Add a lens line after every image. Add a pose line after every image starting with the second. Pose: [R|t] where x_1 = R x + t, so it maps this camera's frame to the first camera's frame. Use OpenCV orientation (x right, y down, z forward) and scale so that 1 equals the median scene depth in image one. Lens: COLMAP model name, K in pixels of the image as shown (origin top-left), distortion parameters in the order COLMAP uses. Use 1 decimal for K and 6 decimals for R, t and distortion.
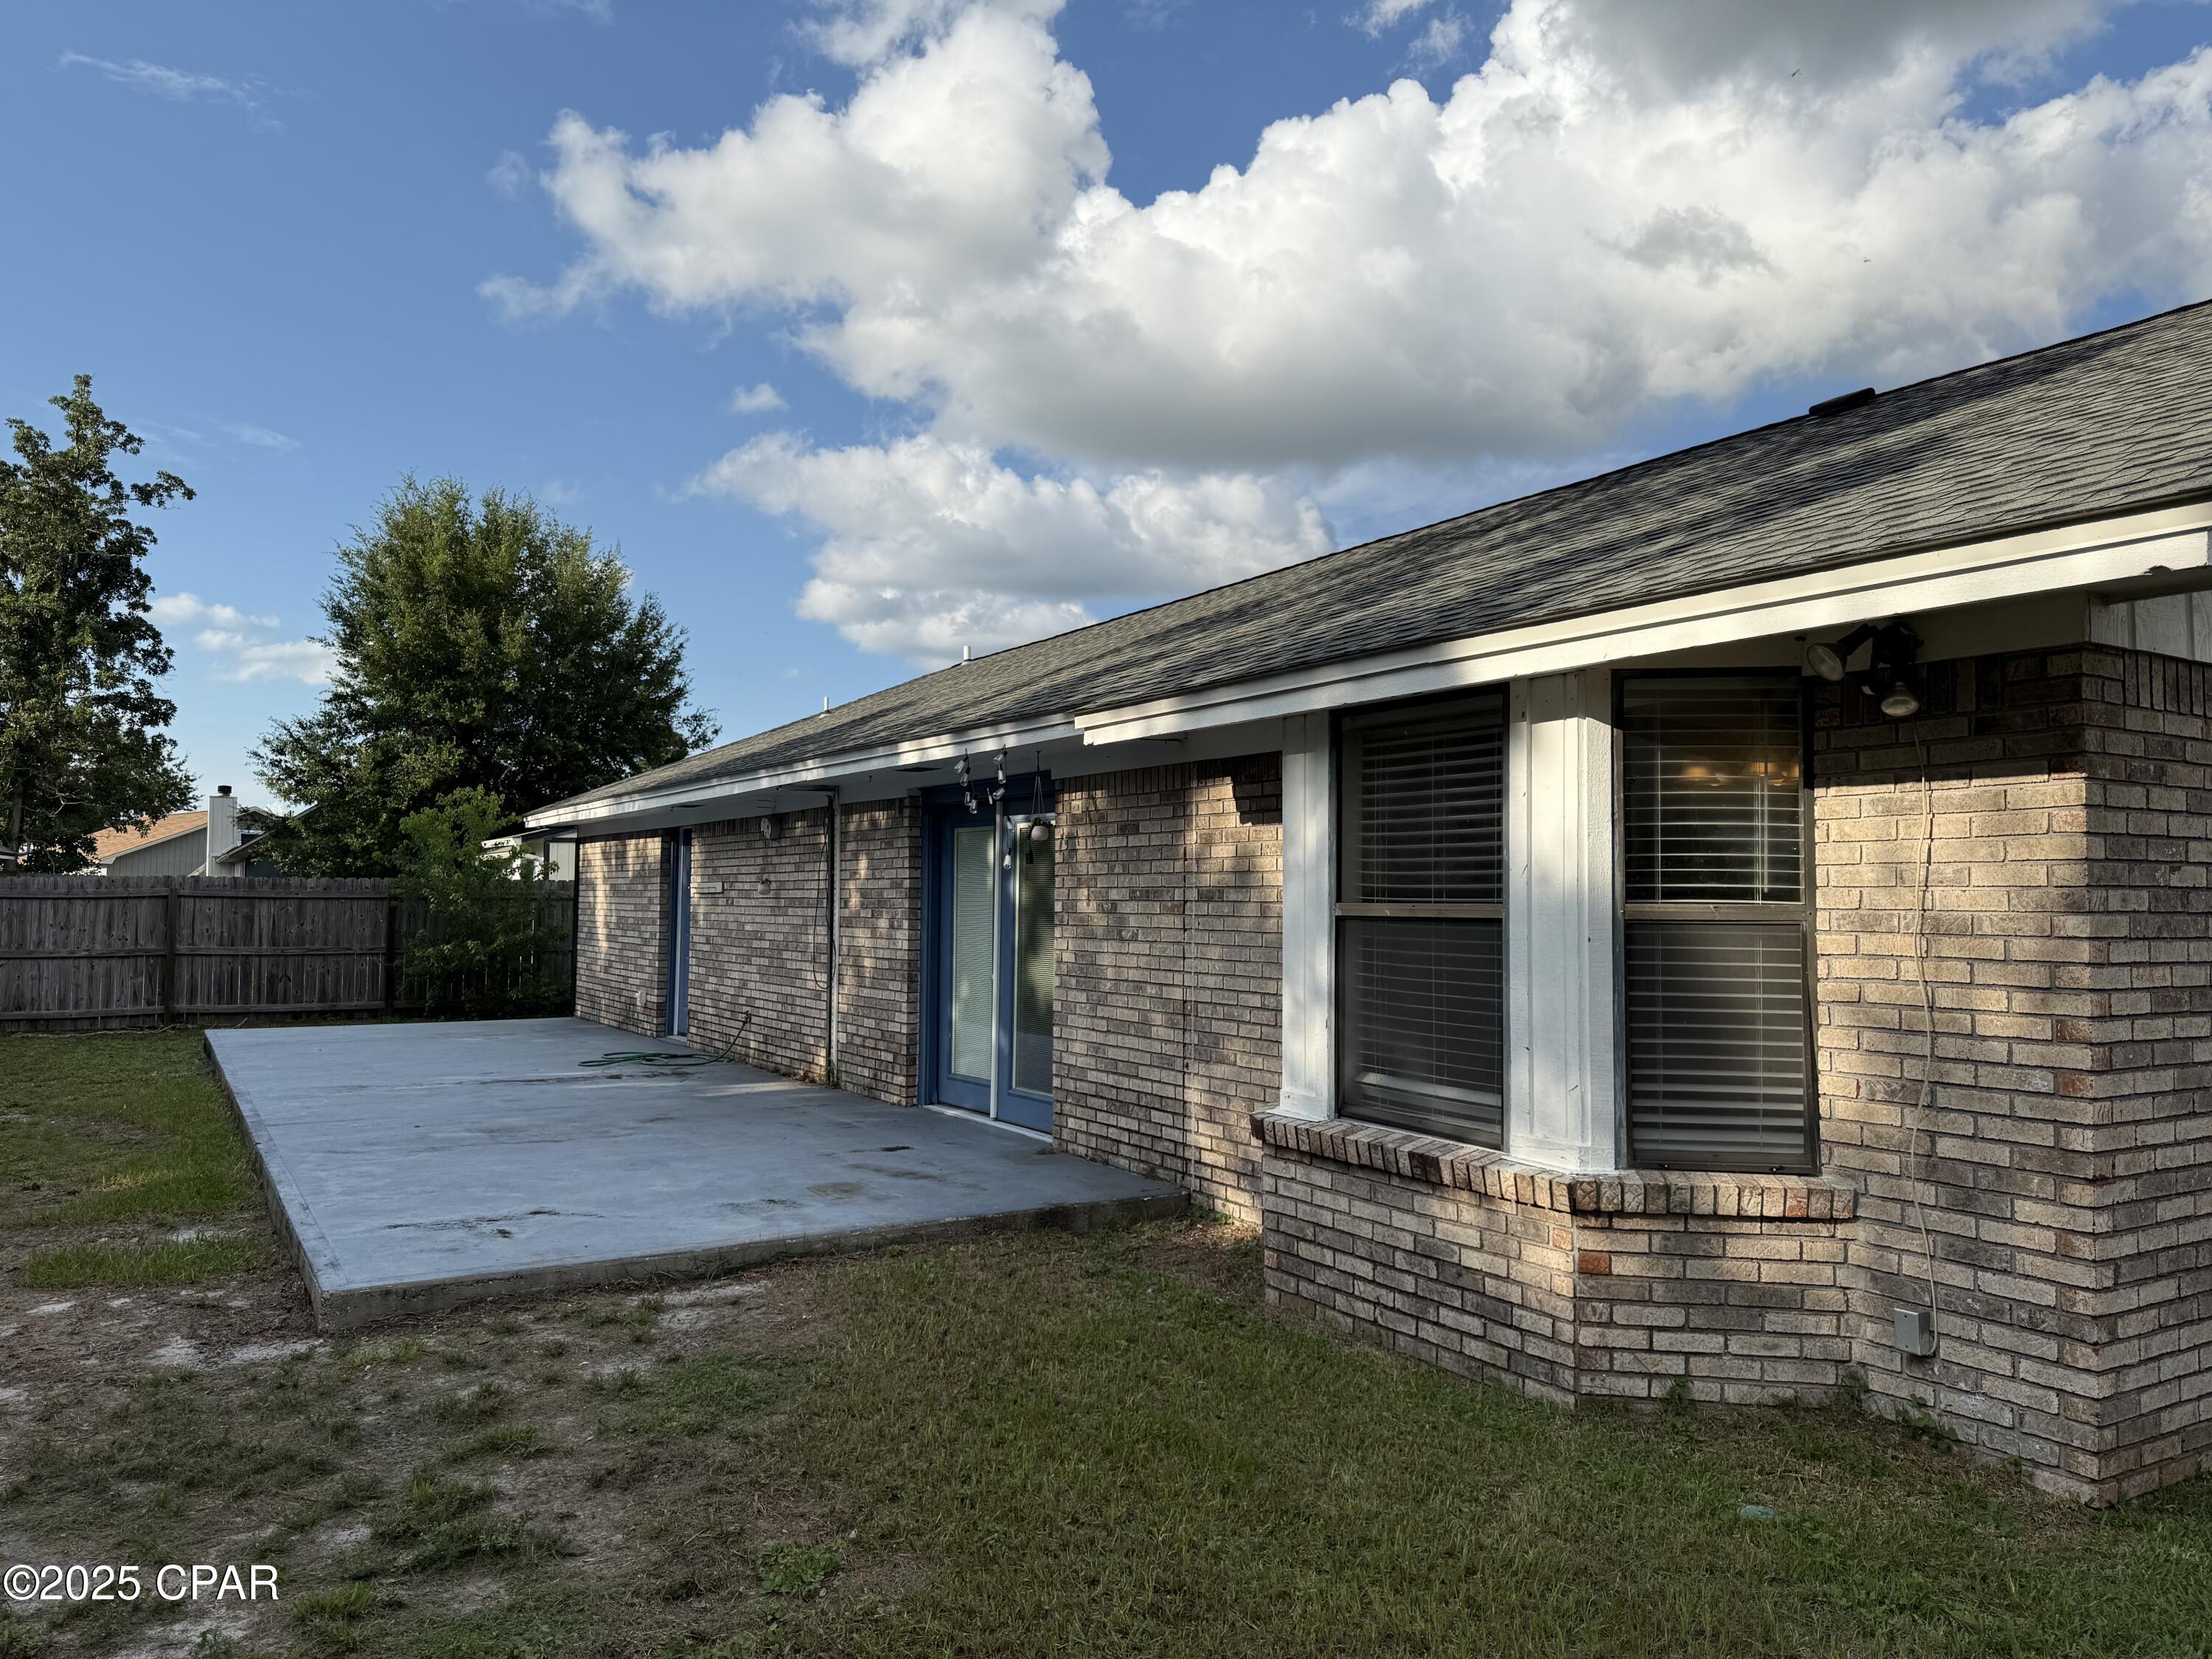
lens RADIAL K [[1595.4, 0, 1106.0], [0, 1595.4, 829.5], [0, 0, 1]] dist [0.006230, 0.002570]
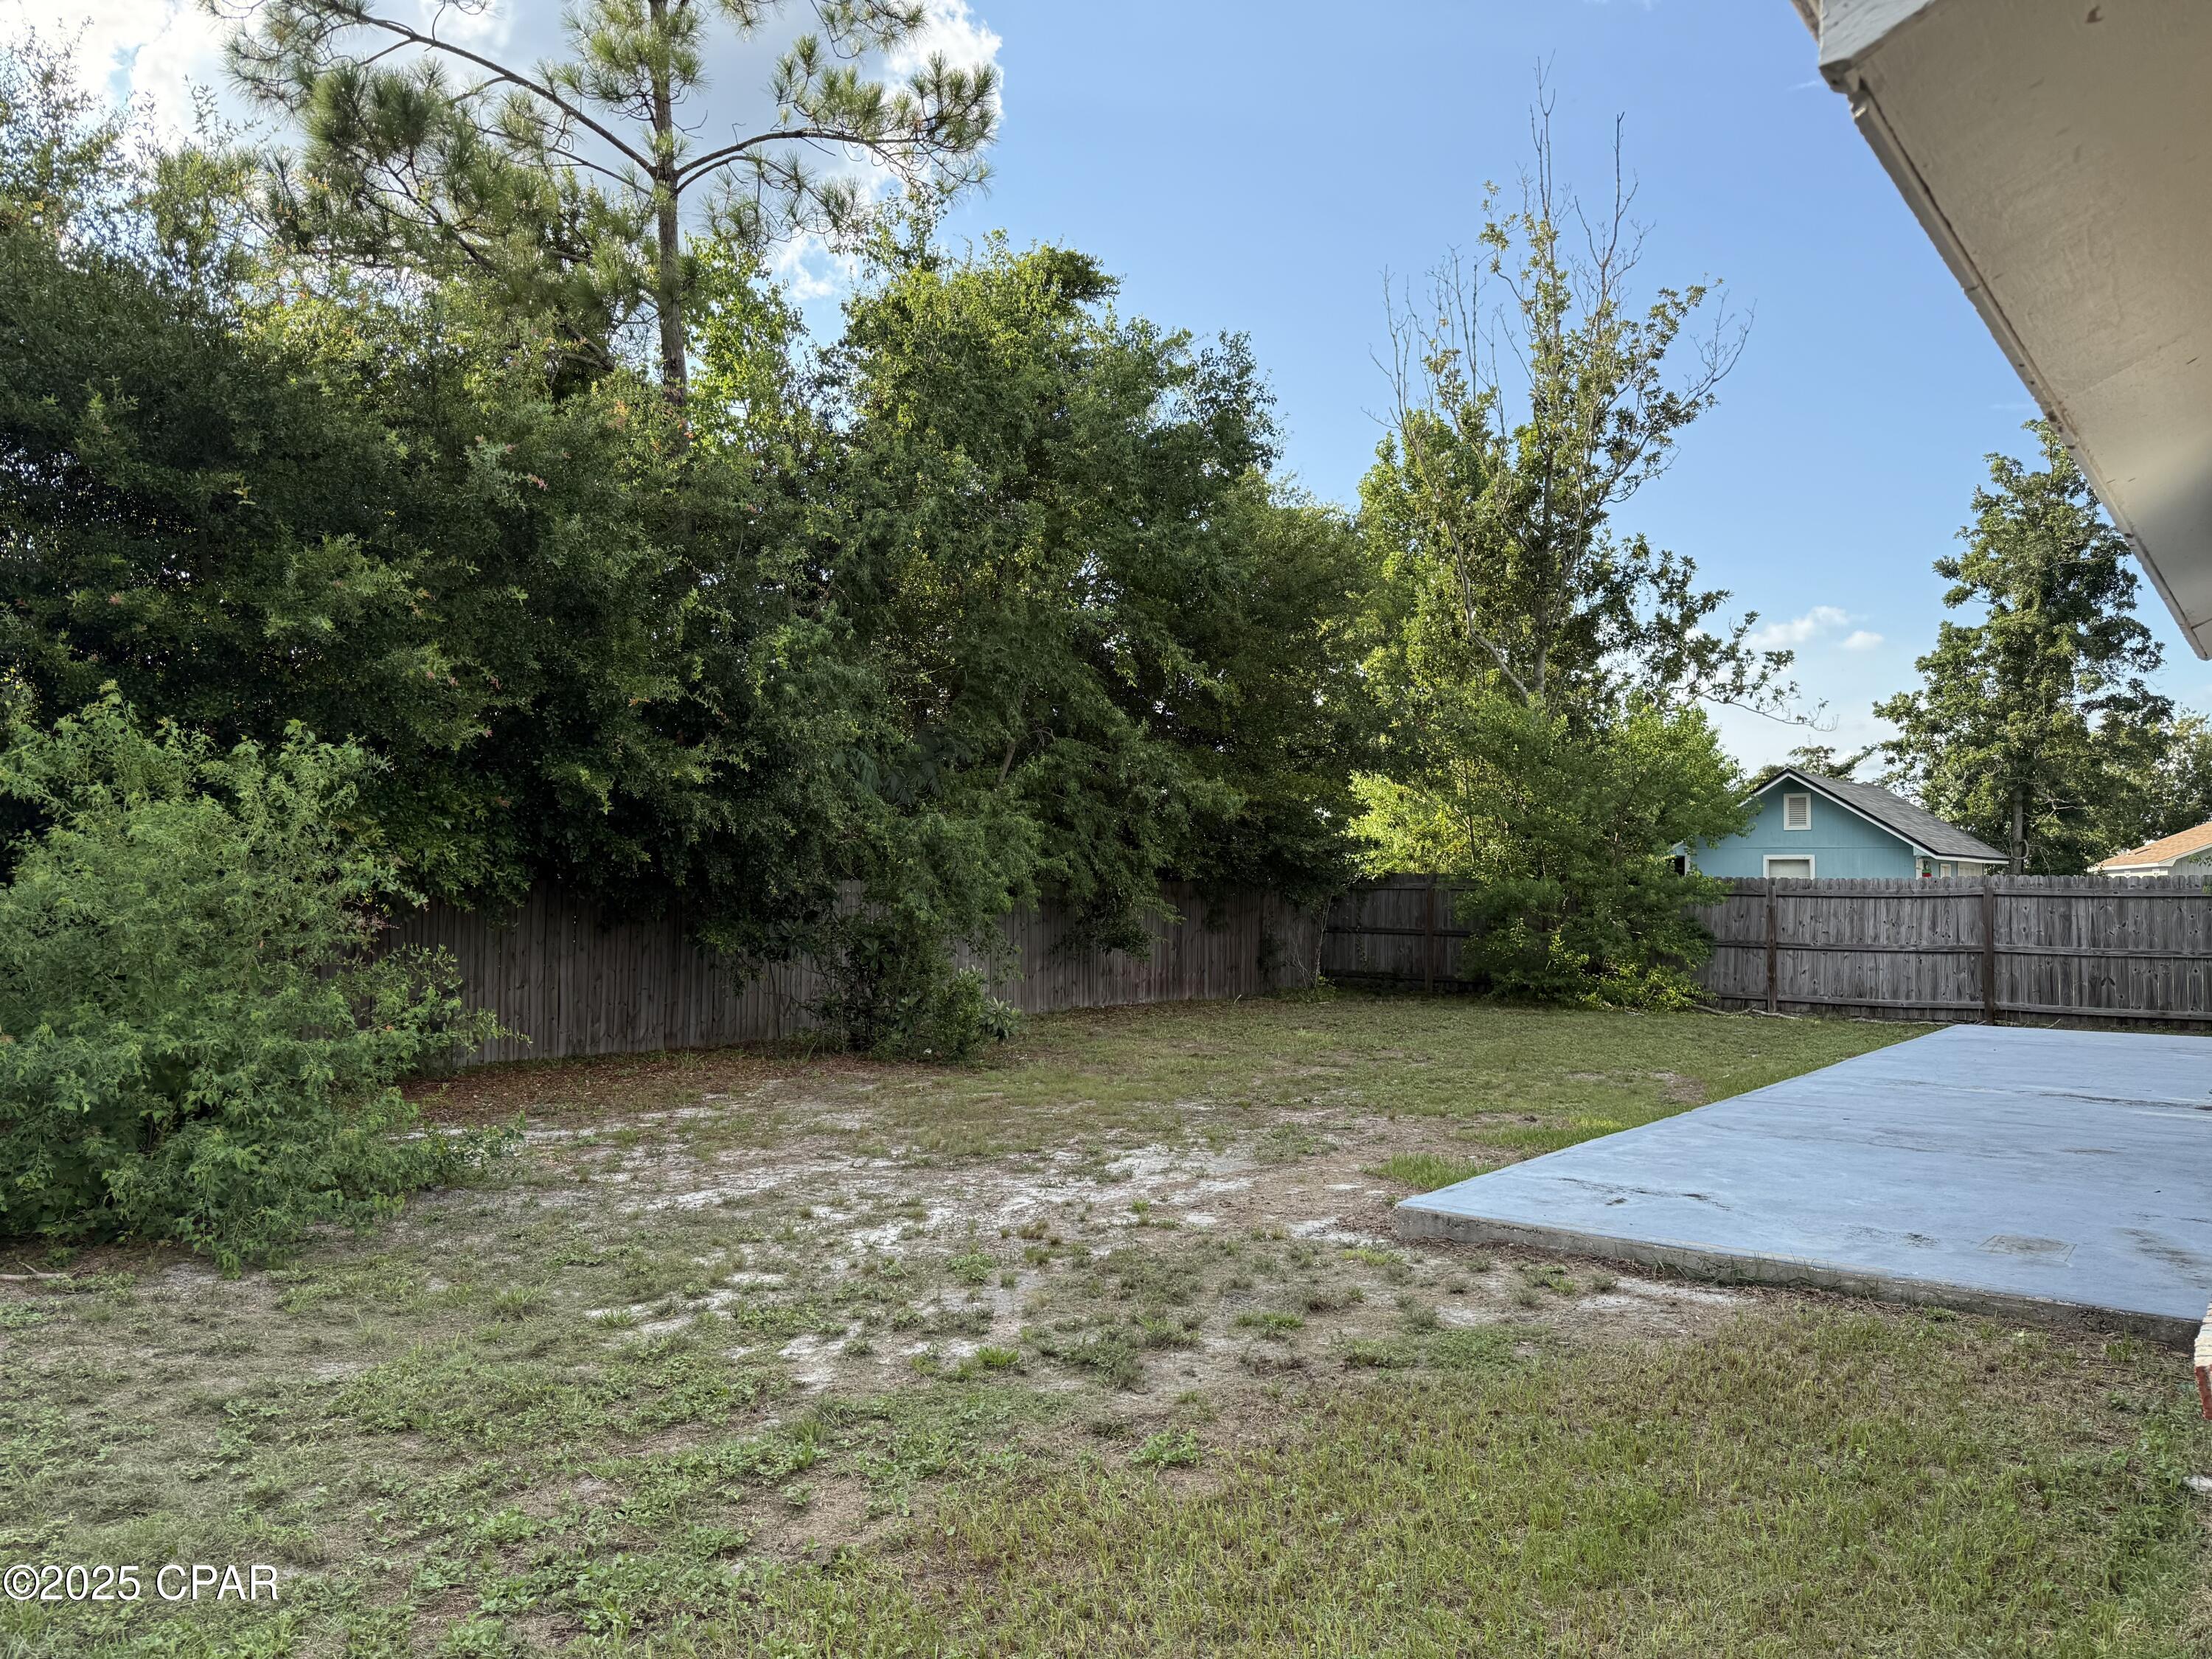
lens RADIAL K [[1550.7, 0, 1106.0], [0, 1550.7, 829.5], [0, 0, 1]] dist [0.143355, -0.182549]
pose [[0.342664, -0.042781, -0.938483, 0.181378], [0.039636, 0.998731, -0.031056, 0.008673], [0.938621, -0.026556, 0.343925, 0.116508]]
